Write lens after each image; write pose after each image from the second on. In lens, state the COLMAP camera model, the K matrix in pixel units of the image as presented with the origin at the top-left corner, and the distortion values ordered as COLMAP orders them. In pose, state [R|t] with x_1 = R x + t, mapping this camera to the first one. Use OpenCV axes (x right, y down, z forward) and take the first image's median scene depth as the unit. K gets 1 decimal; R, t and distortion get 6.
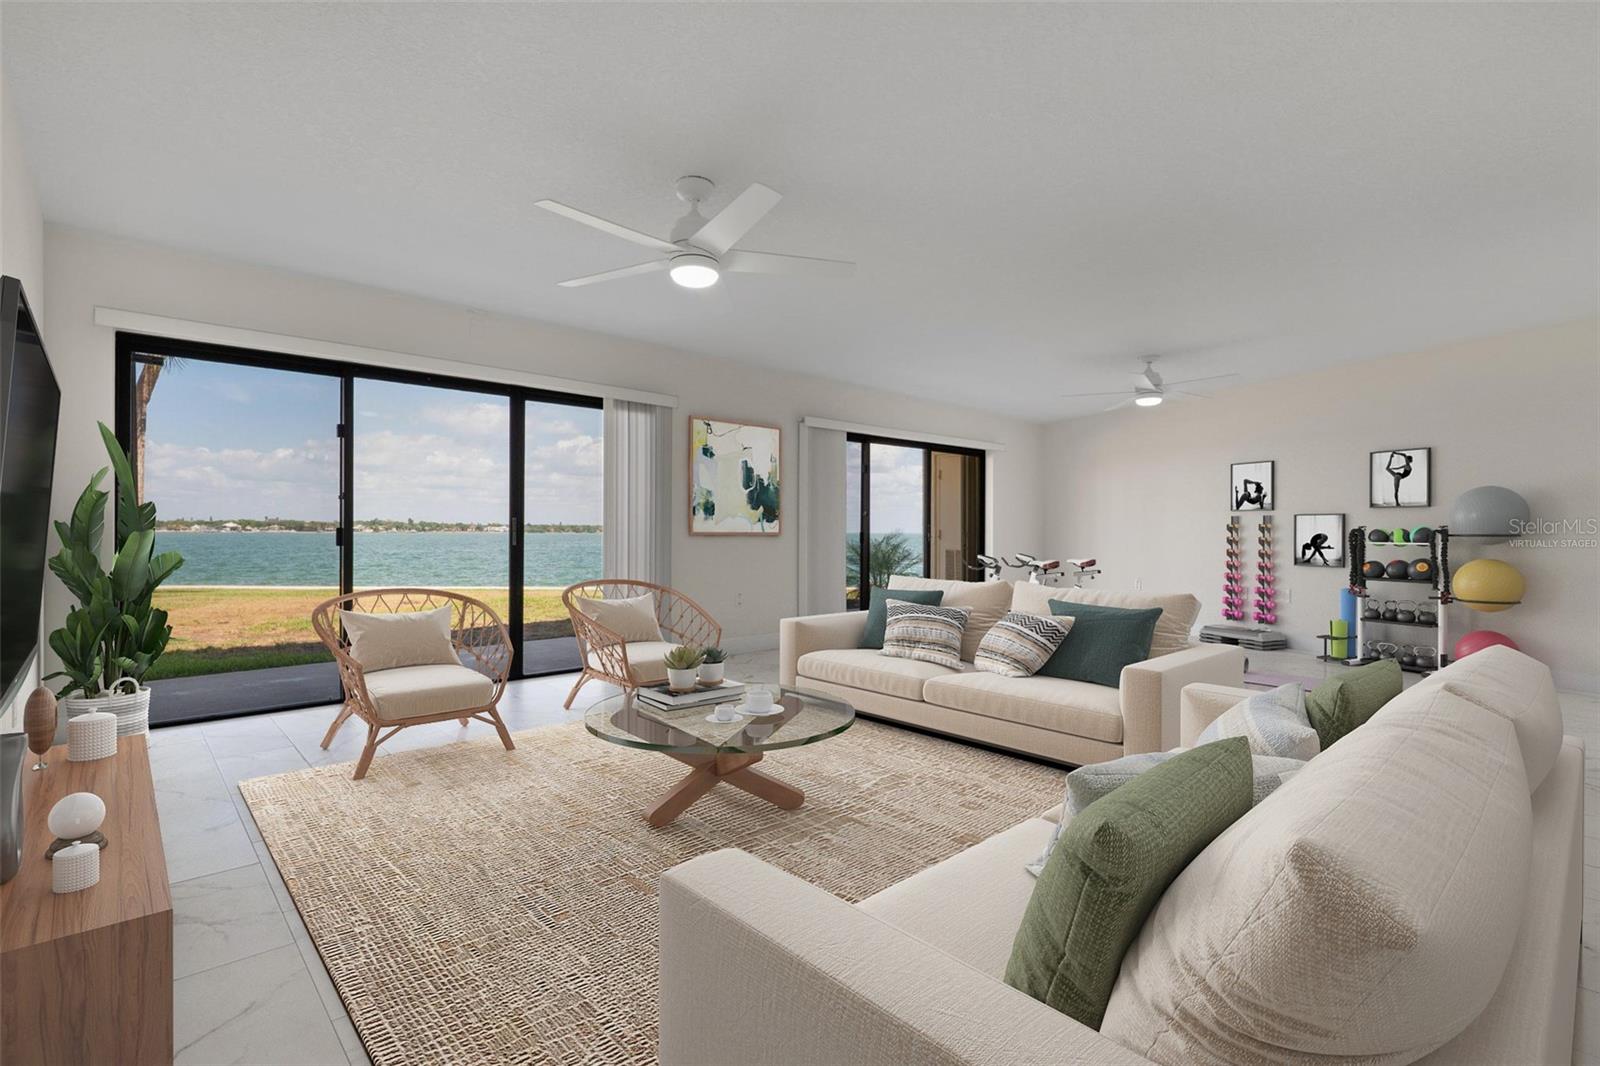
lens RADIAL K [[757.5, 0, 807.0], [0, 757.5, 537.6], [0, 0, 1]] dist [0.002447, 0.000707]
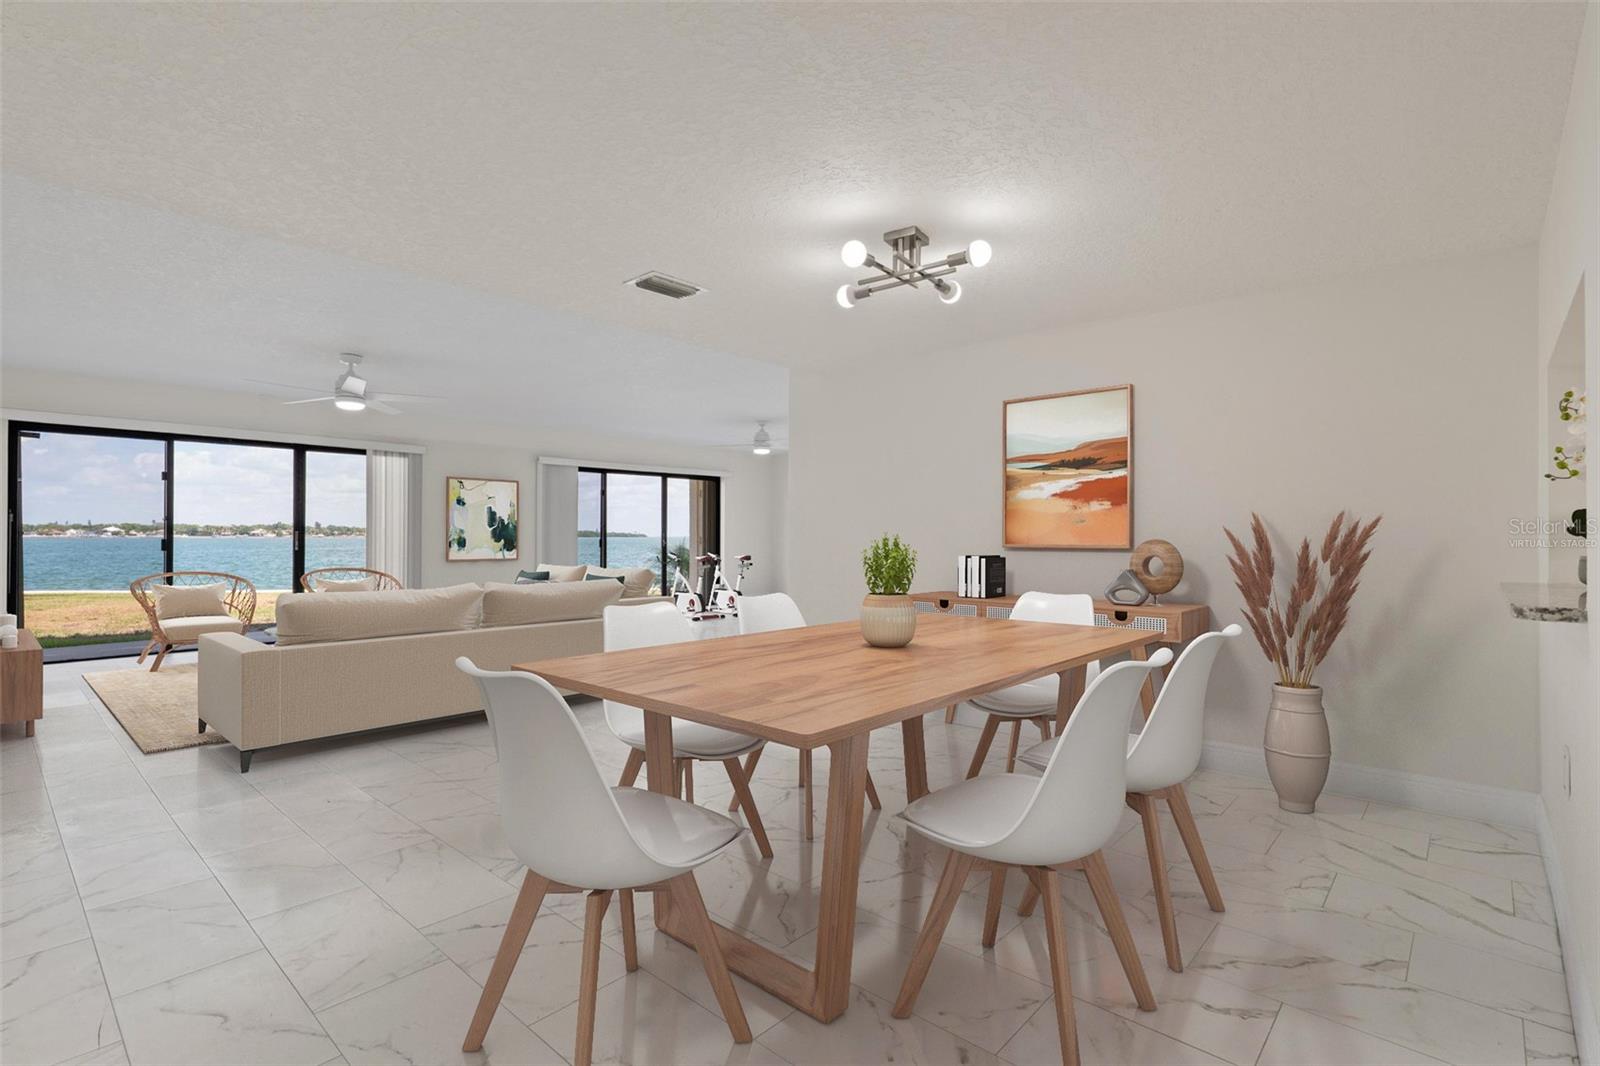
lens RADIAL K [[757.5, 0, 804.3], [0, 757.5, 533.4], [0, 0, 1]] dist [0.002447, 0.000707]
pose [[0.995985, -0.001219, 0.089513, 0.424148], [0.002191, 0.999940, -0.010763, -0.002755], [-0.089494, 0.010915, 0.995928, -0.510165]]
